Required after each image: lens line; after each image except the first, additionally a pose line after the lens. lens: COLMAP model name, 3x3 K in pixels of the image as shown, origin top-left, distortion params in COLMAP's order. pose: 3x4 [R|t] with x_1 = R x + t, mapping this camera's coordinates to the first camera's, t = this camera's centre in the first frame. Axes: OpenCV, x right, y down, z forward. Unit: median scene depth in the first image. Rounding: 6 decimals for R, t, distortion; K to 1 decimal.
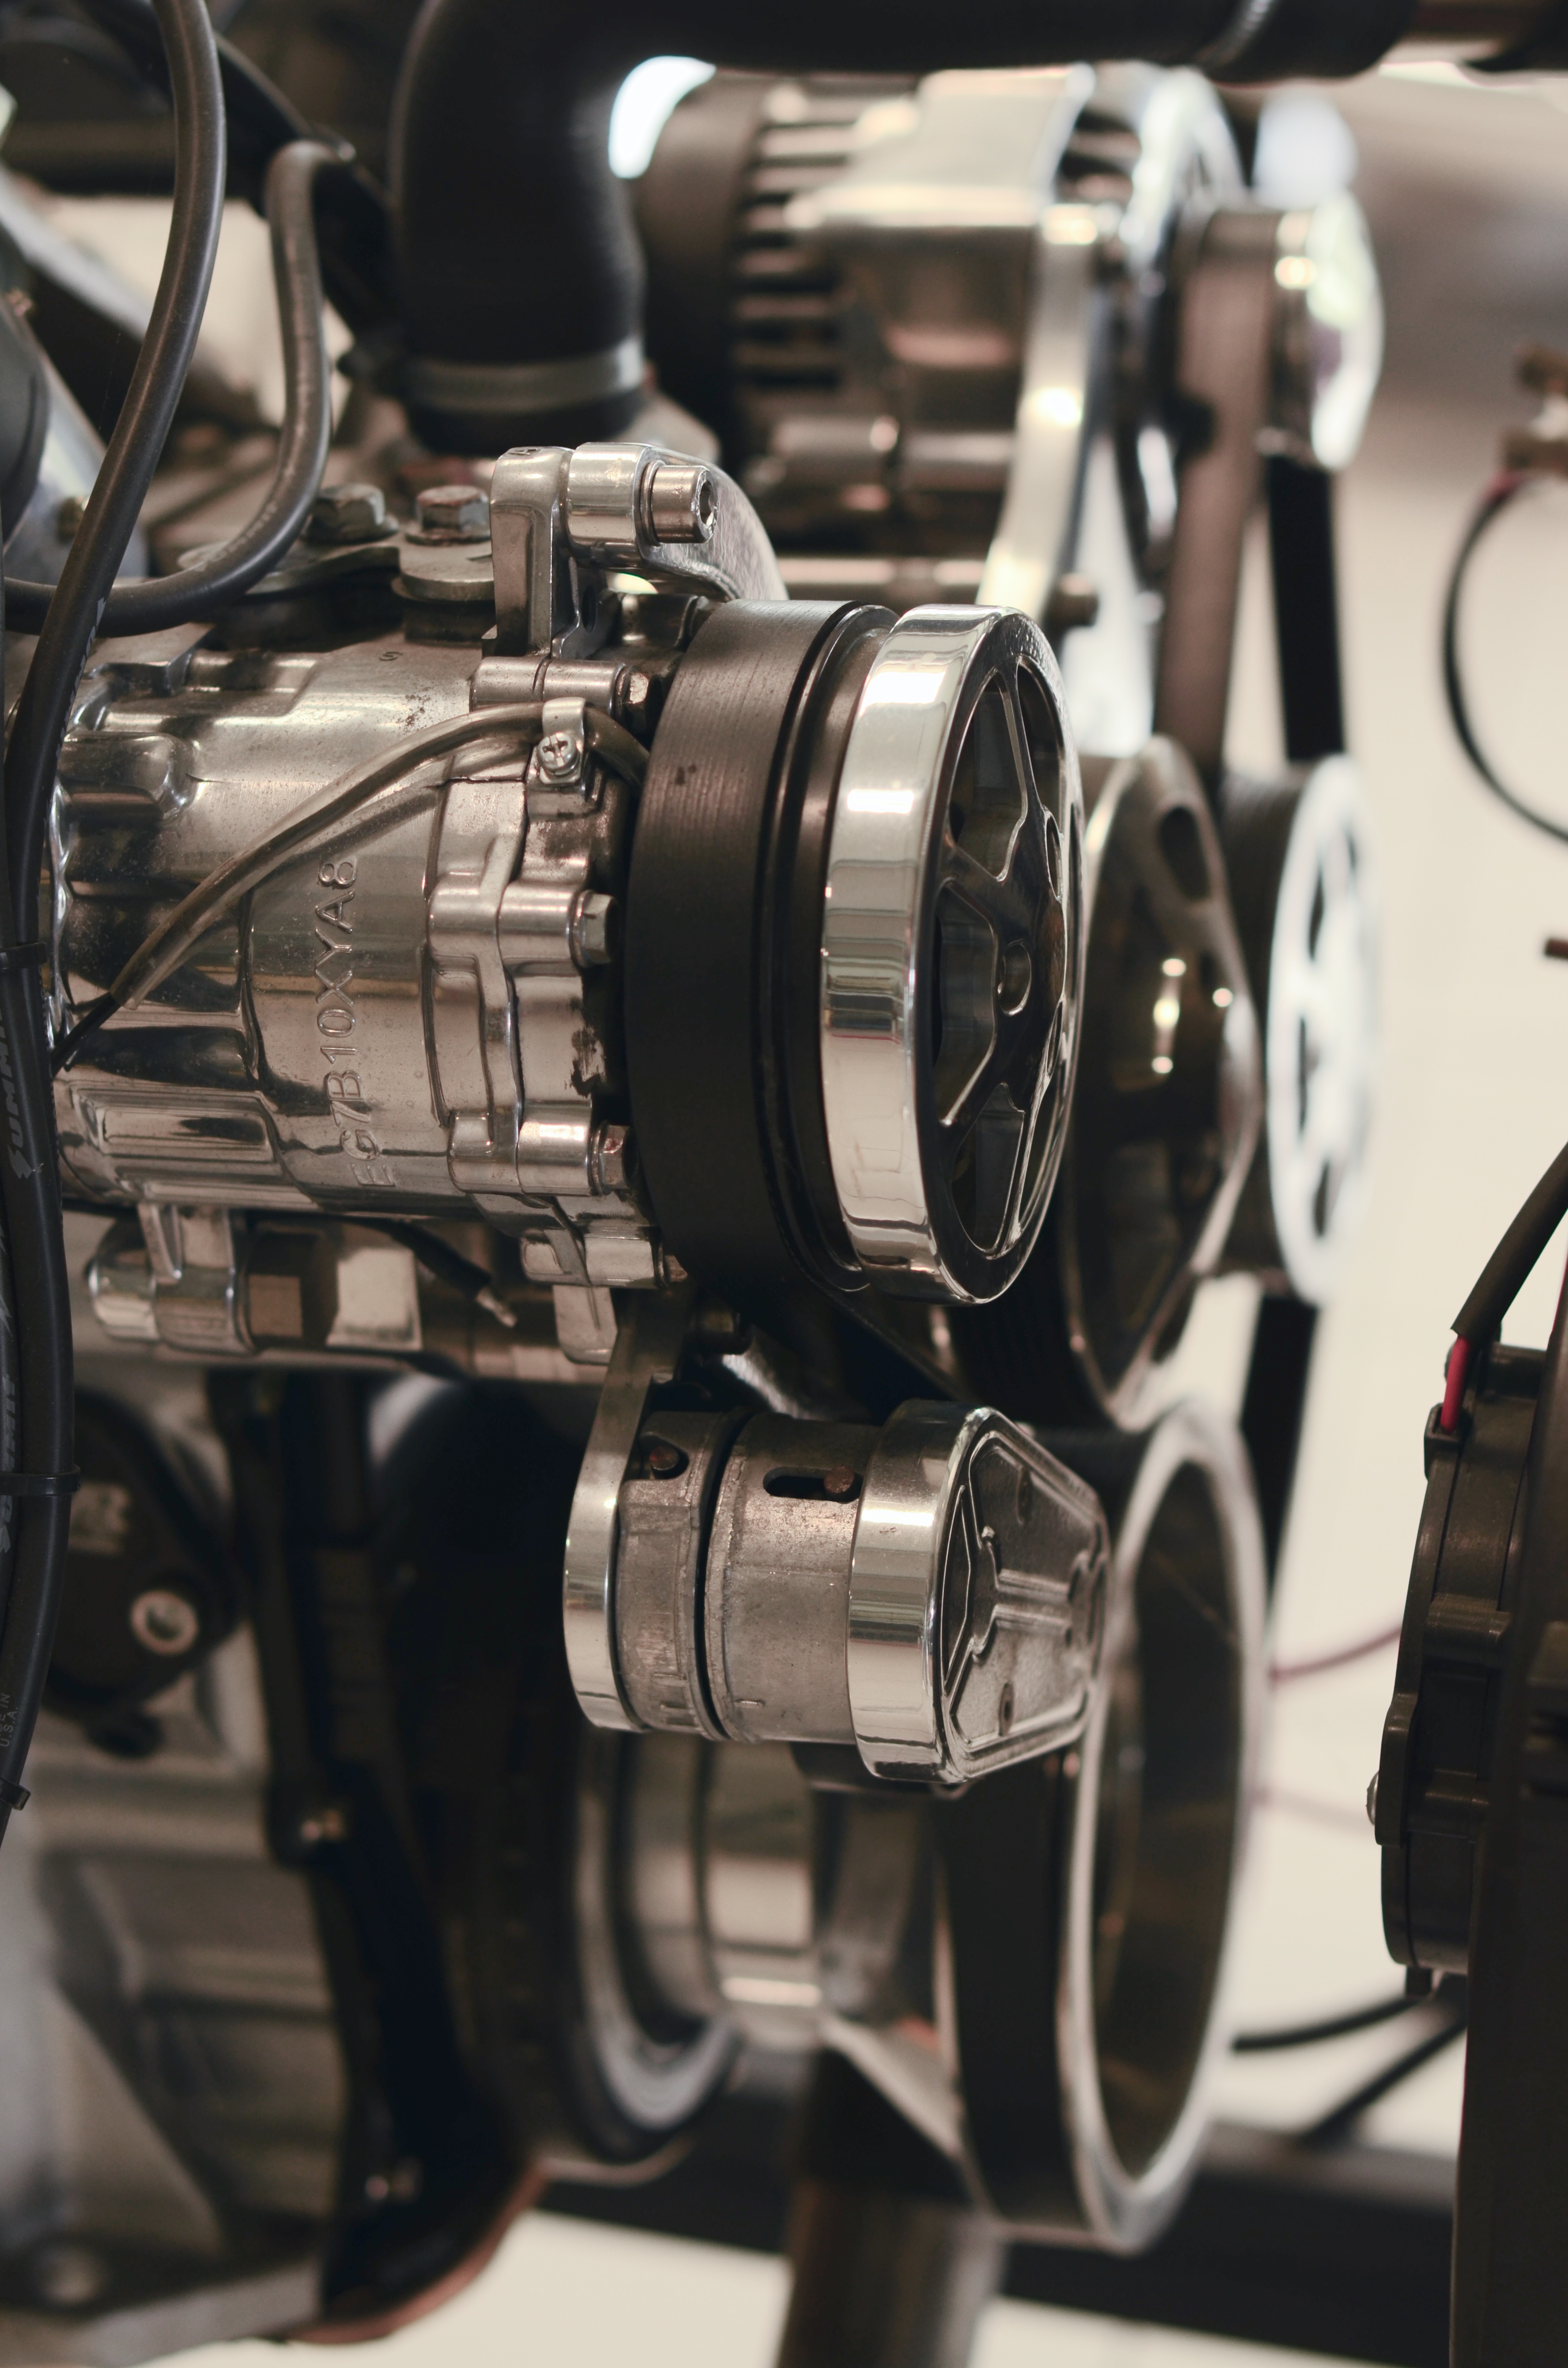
lens RADIAL K [[5481.6, 0, 790.8], [0, 5481.6, 1174.1], [0, 0, 1]] dist [-0.179490, 0.000000]
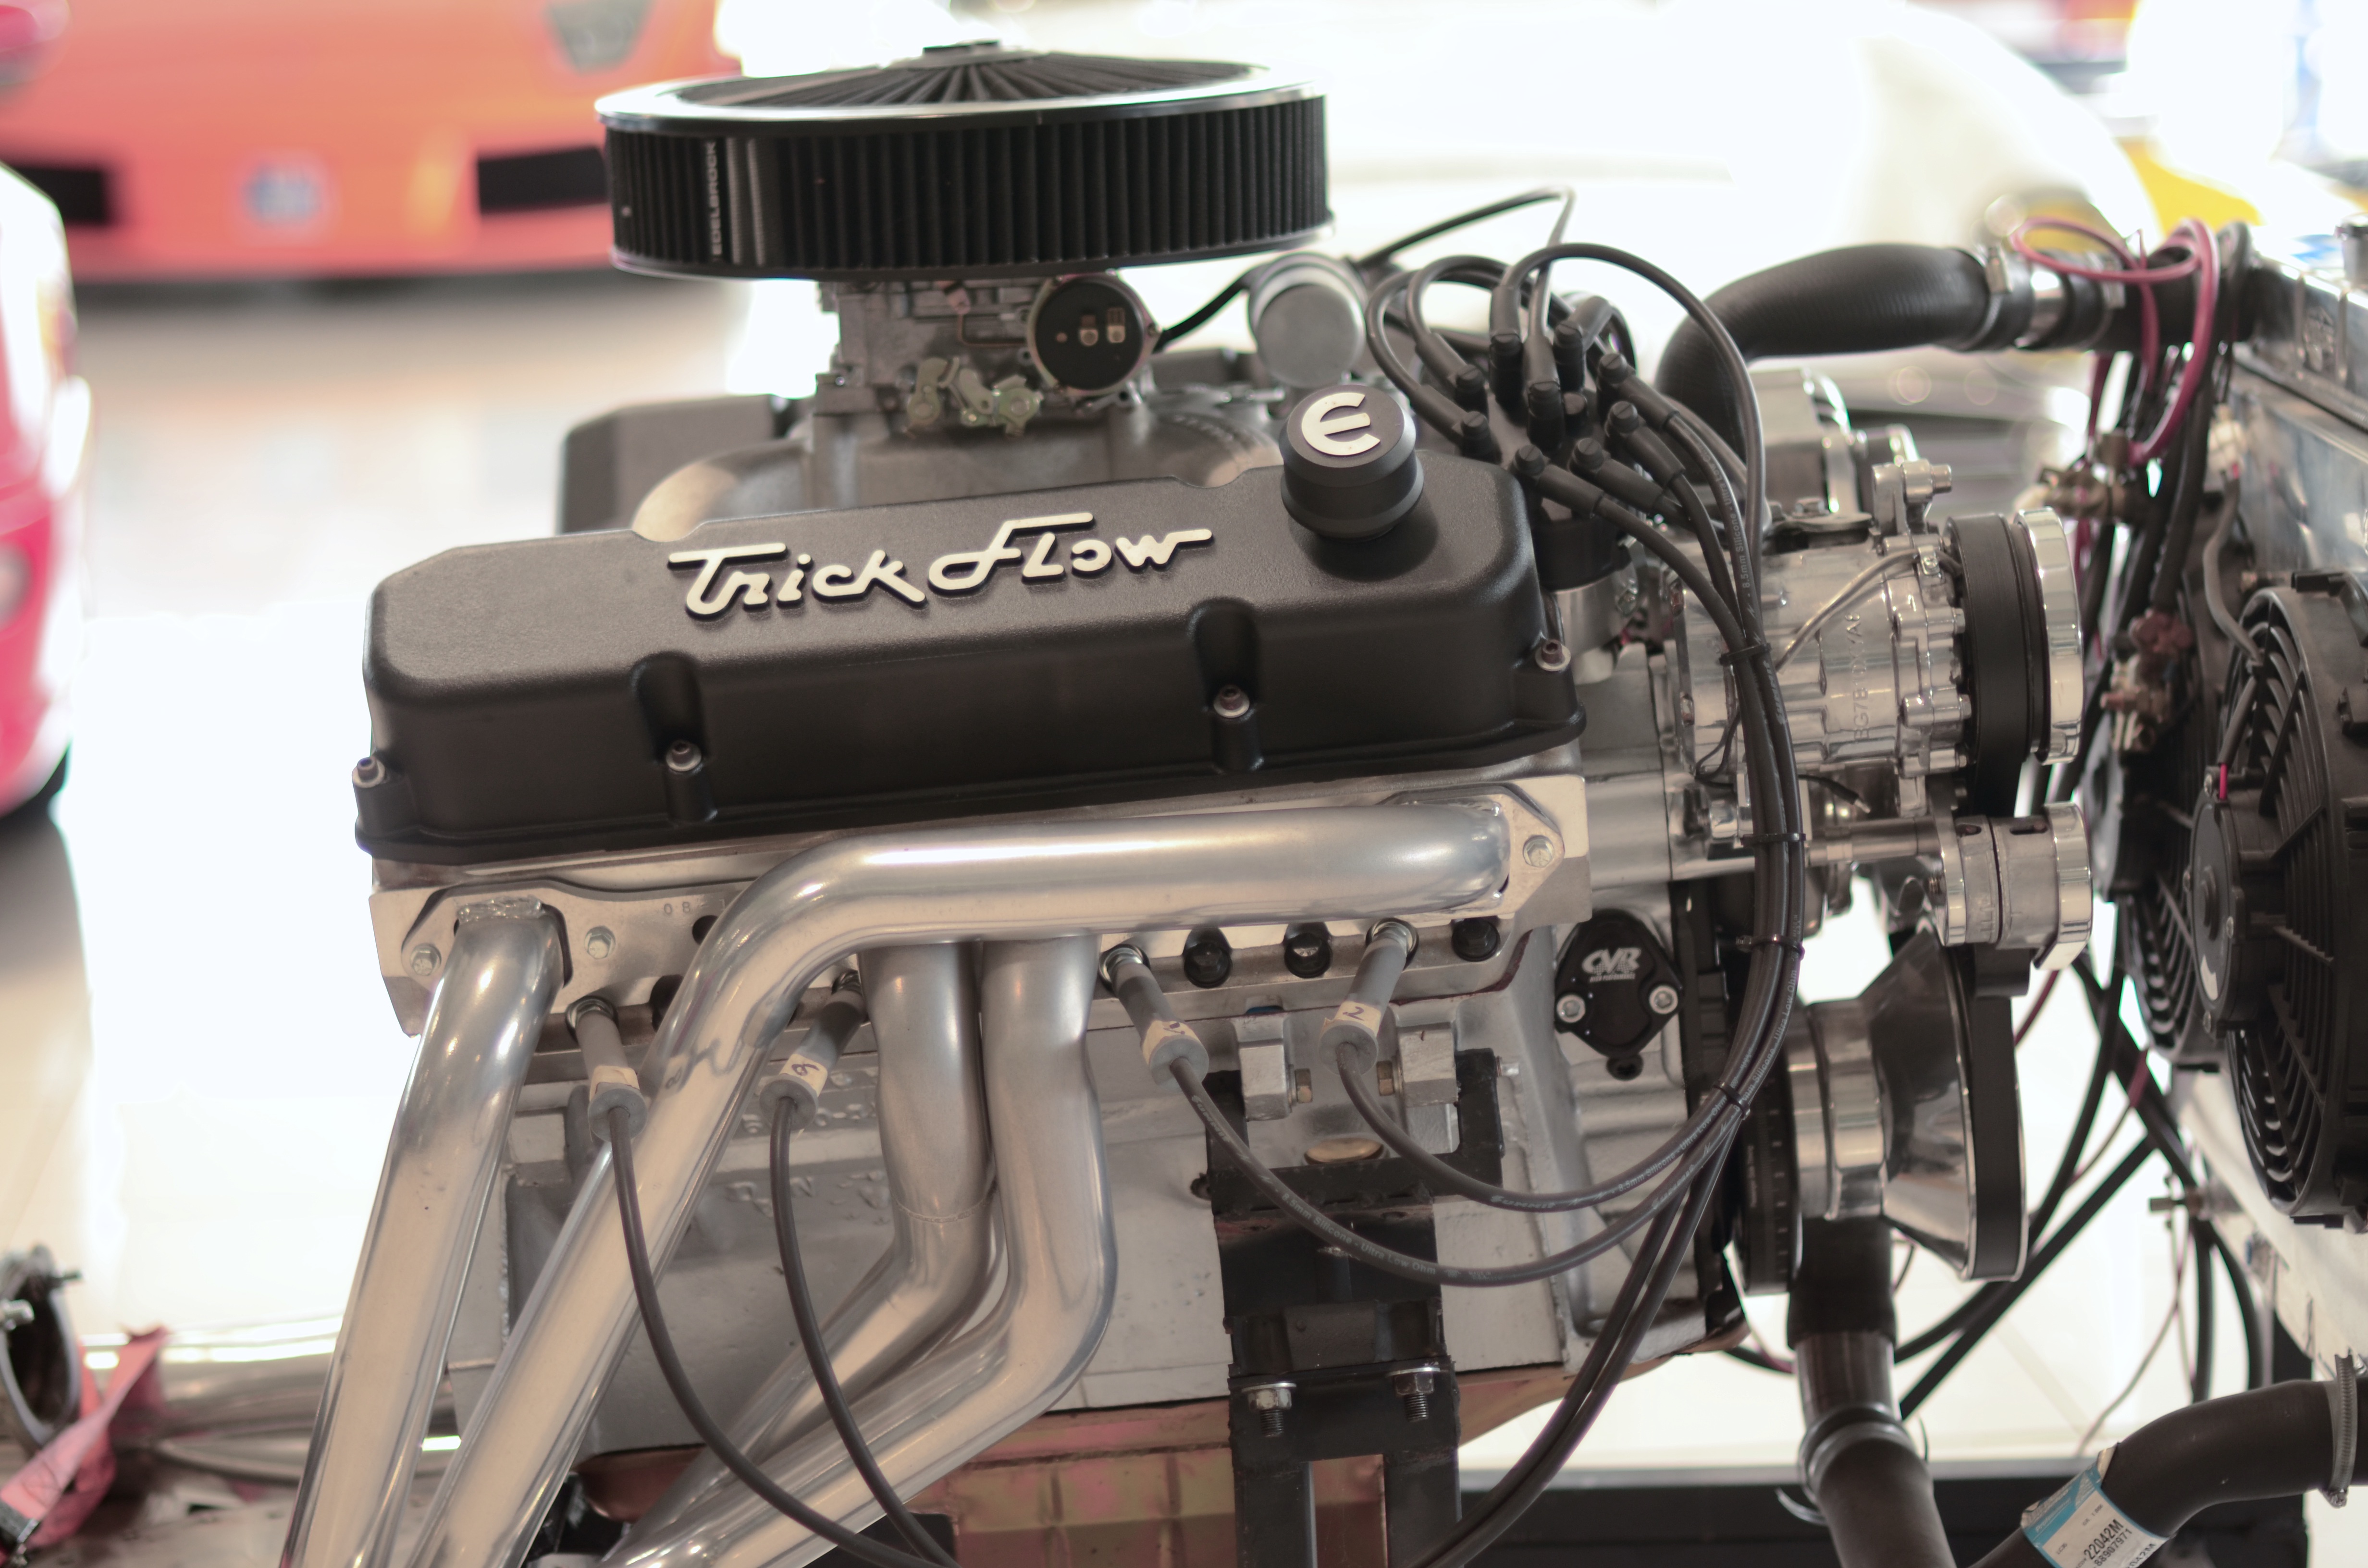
lens RADIAL K [[5481.6, 0, 1186.6], [0, 5481.6, 780.9], [0, 0, 1]] dist [-0.179490, 0.000000]
pose [[0.960318, -0.086728, 0.265079, -1.093357], [0.138563, 0.973191, -0.183573, 0.464042], [-0.242052, 0.213018, 0.946591, -1.439756]]
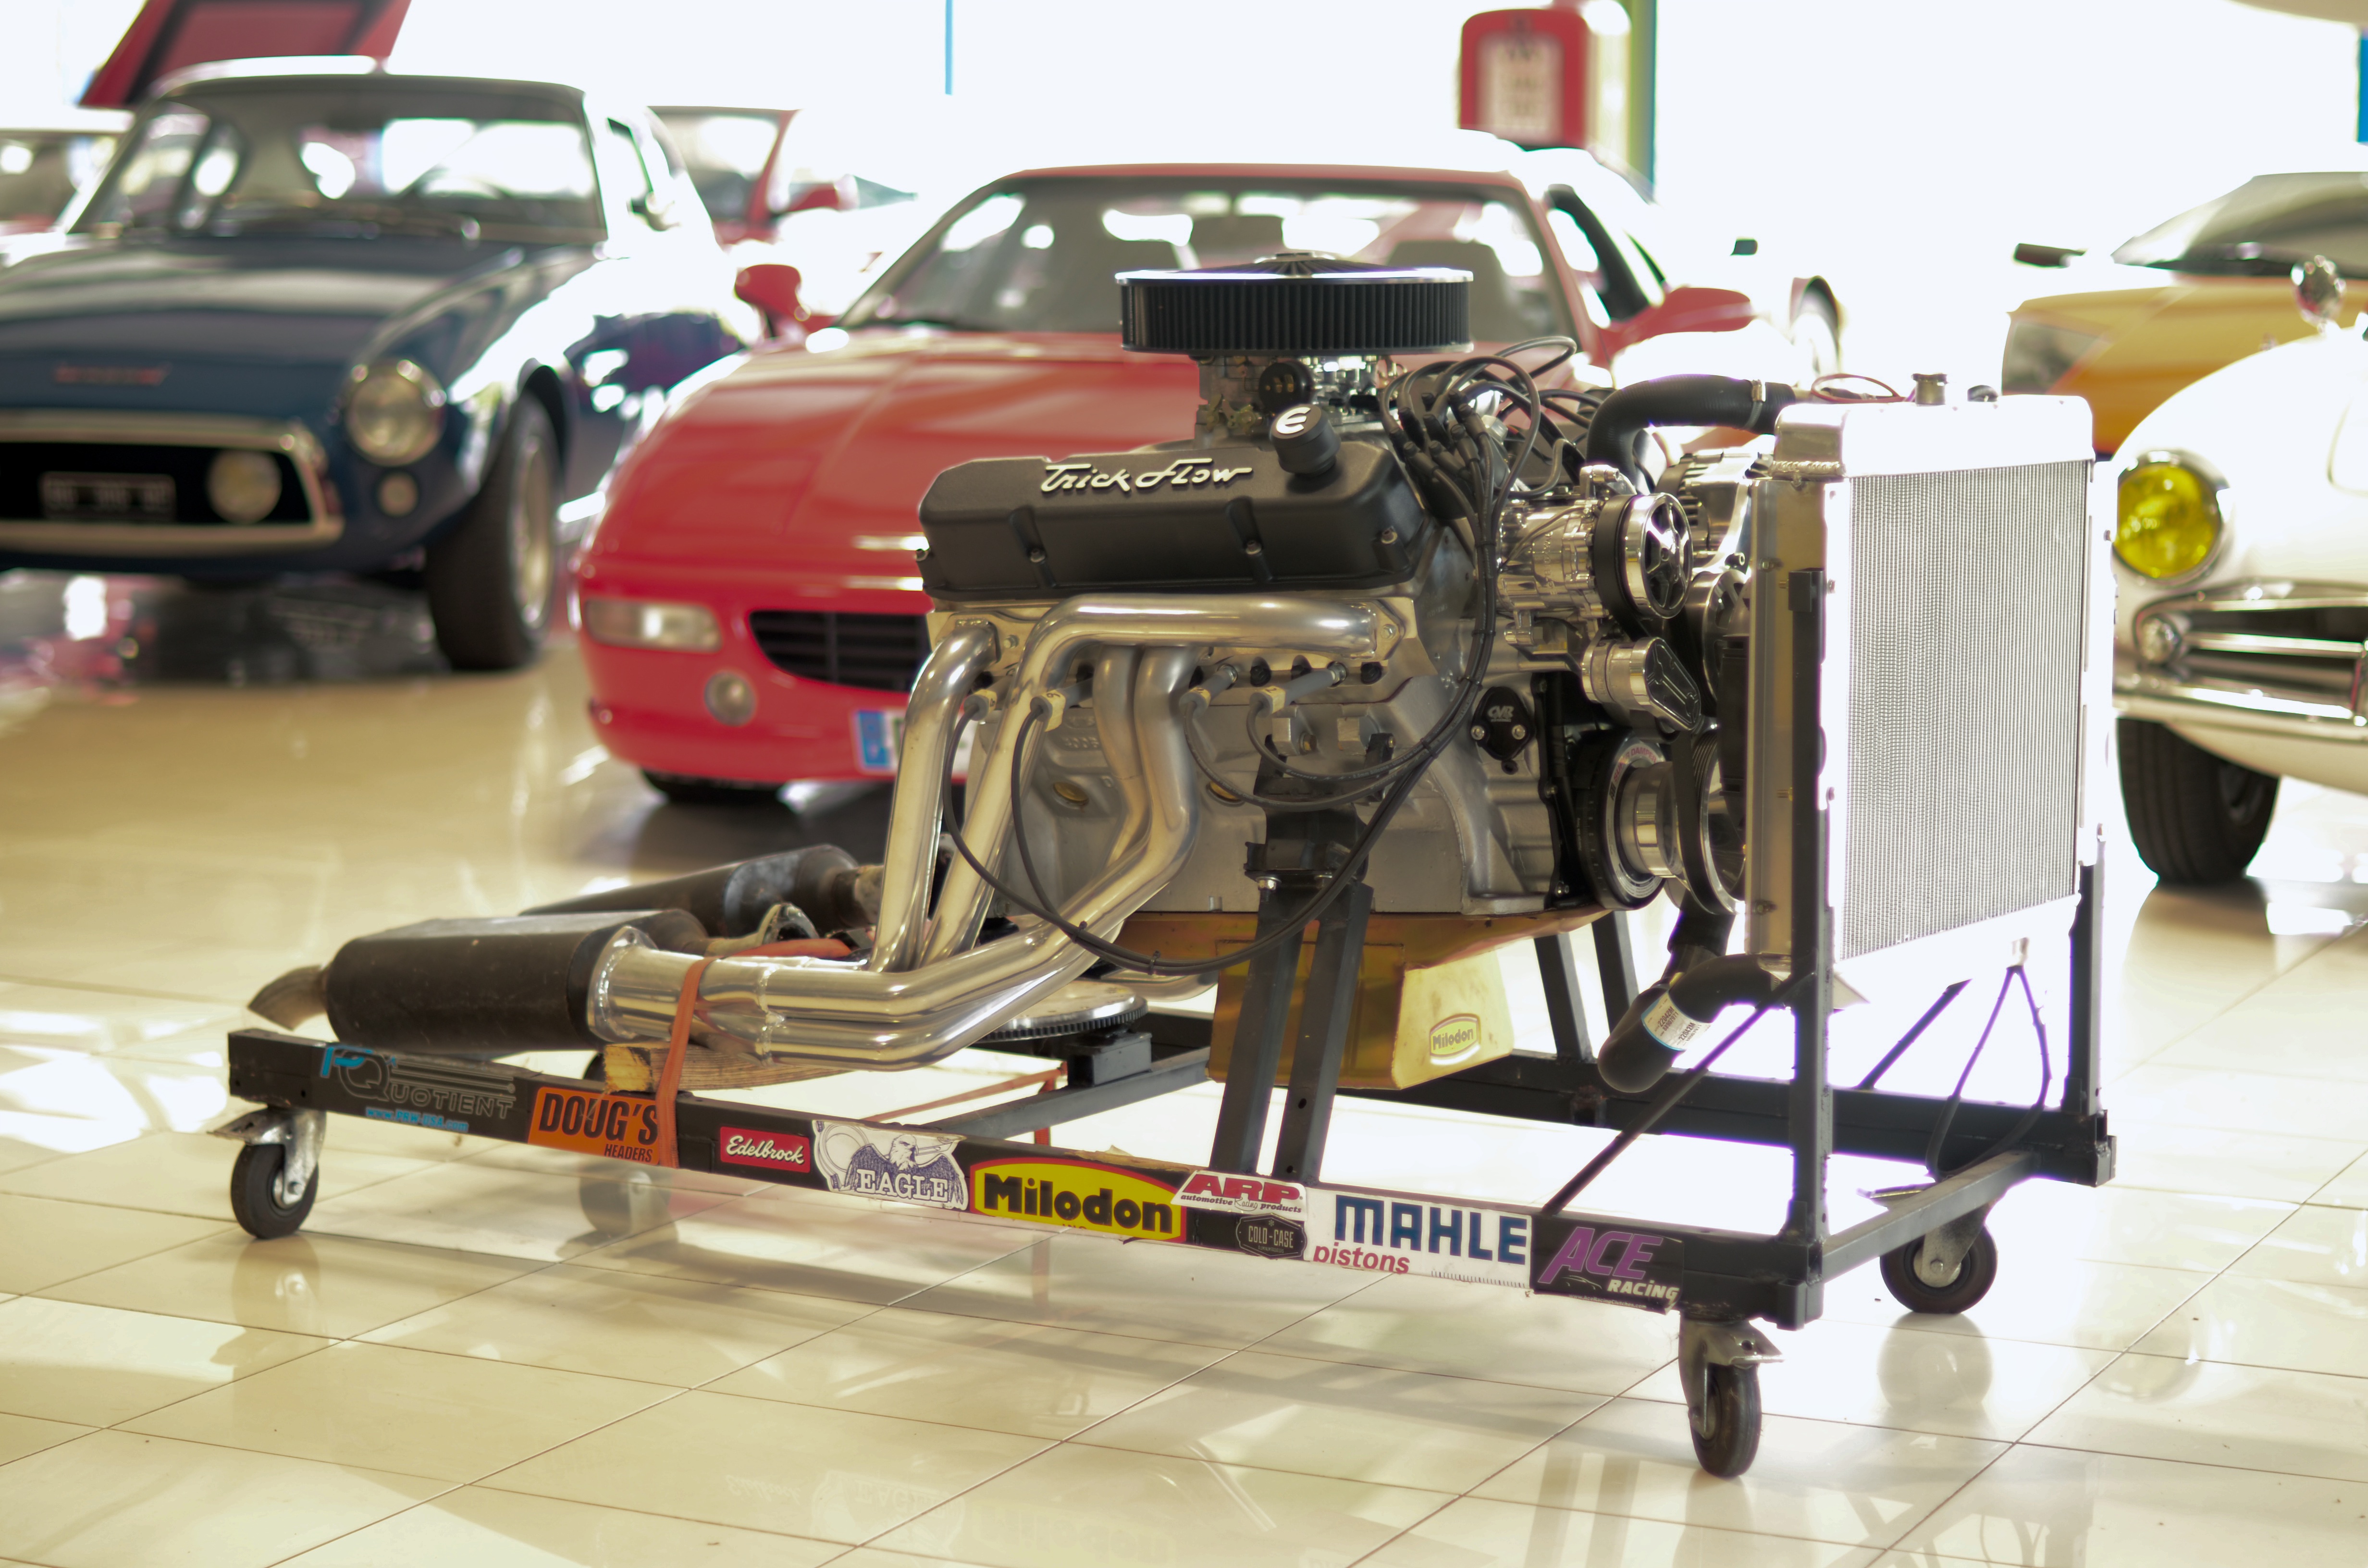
lens RADIAL K [[5481.6, 0, 1180.6], [0, 5481.6, 786.0], [0, 0, 1]] dist [-0.179490, 0.000000]
pose [[0.970592, 0.024292, -0.239503, 0.883211], [-0.088719, 0.960963, -0.262069, 1.659951], [0.223787, 0.275610, 0.934858, -4.182443]]
